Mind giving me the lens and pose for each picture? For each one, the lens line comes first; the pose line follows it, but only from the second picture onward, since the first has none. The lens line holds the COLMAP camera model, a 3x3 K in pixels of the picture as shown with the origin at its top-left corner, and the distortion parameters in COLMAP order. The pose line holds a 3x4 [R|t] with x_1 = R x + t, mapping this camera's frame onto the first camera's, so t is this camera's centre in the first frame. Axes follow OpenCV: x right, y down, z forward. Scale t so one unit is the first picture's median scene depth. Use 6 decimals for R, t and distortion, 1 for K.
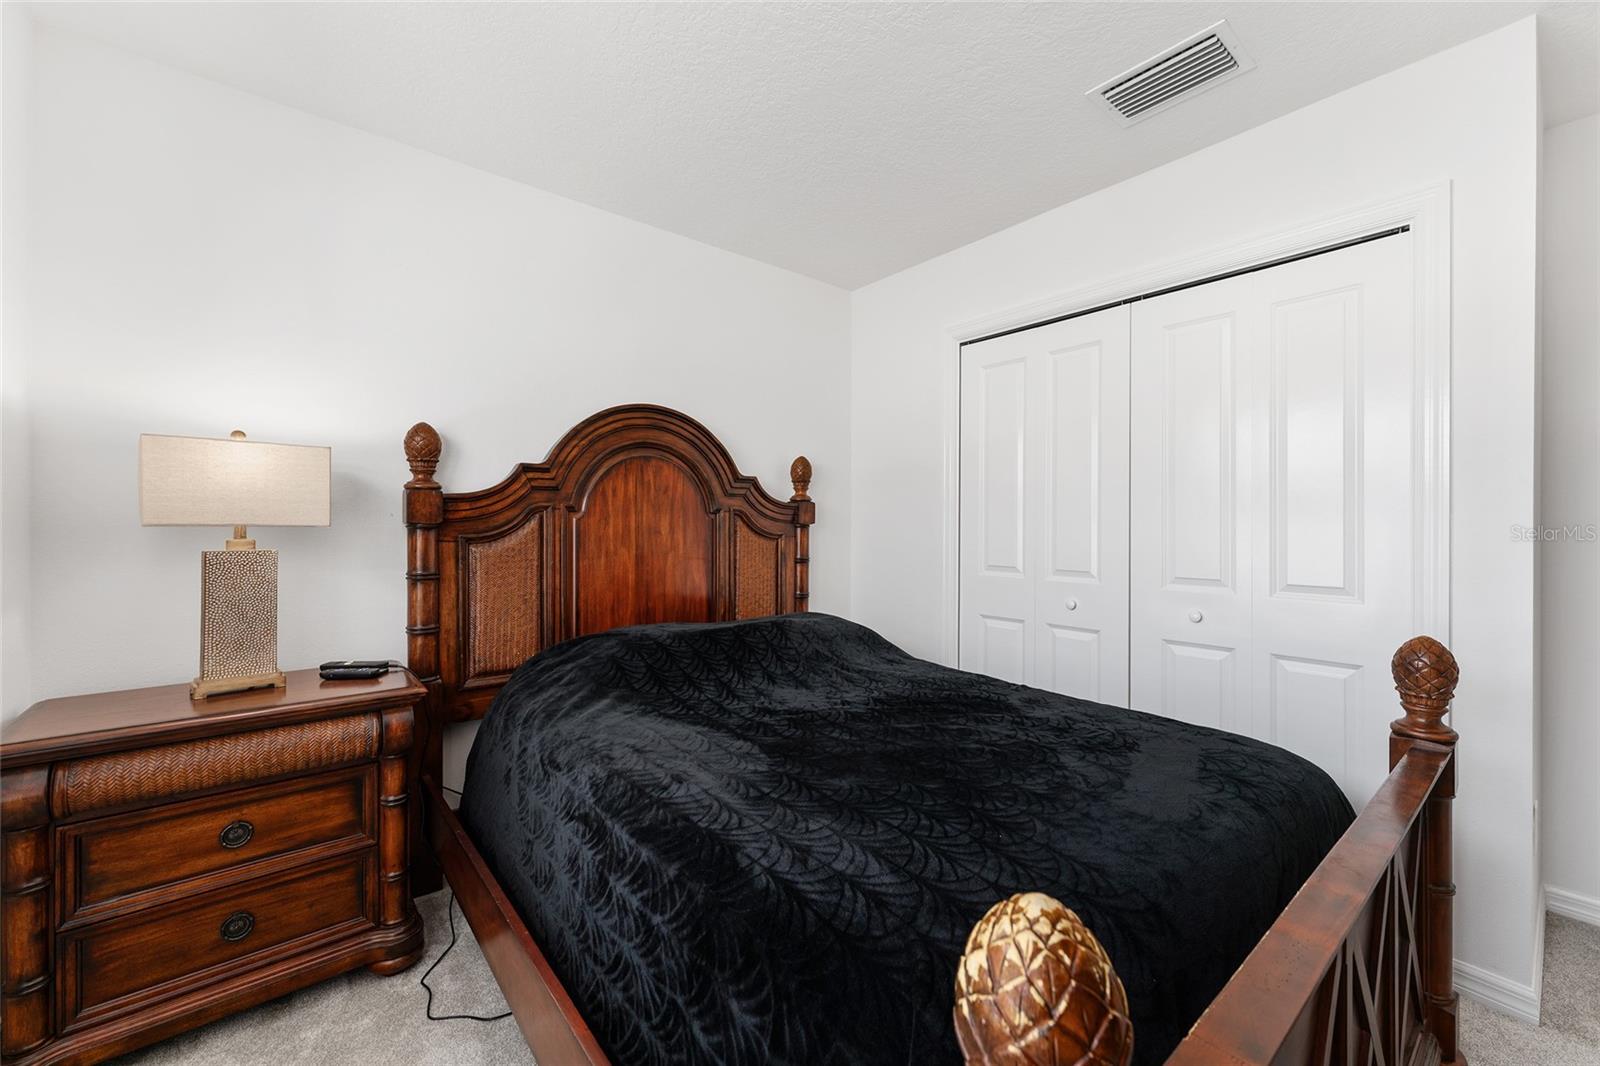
lens RADIAL K [[656.2, 0, 803.2], [0, 656.2, 530.0], [0, 0, 1]] dist [-0.002152, -0.000269]
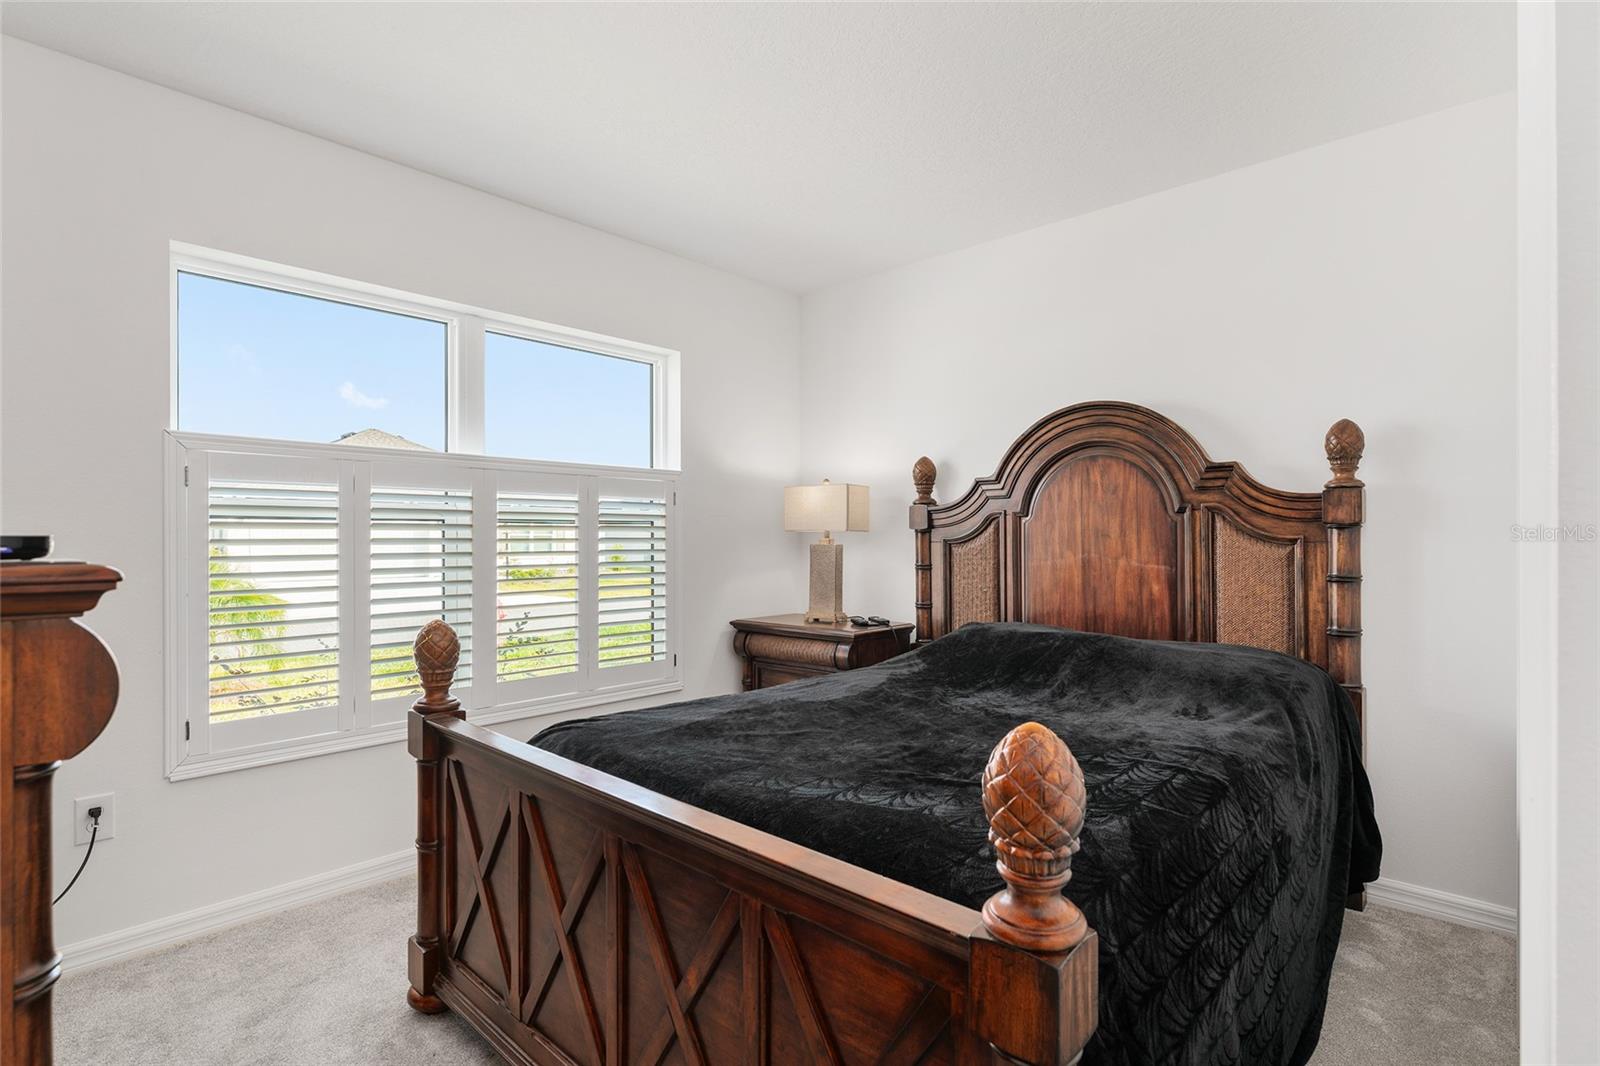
lens RADIAL K [[773.1, 0, 800.0], [0, 773.1, 533.0], [0, 0, 1]] dist [-0.000137, -0.000019]
pose [[0.120545, -0.007563, -0.992679, 0.818387], [-0.004963, 0.999954, -0.008221, 0.011000], [0.992695, 0.005917, 0.120502, 0.436396]]
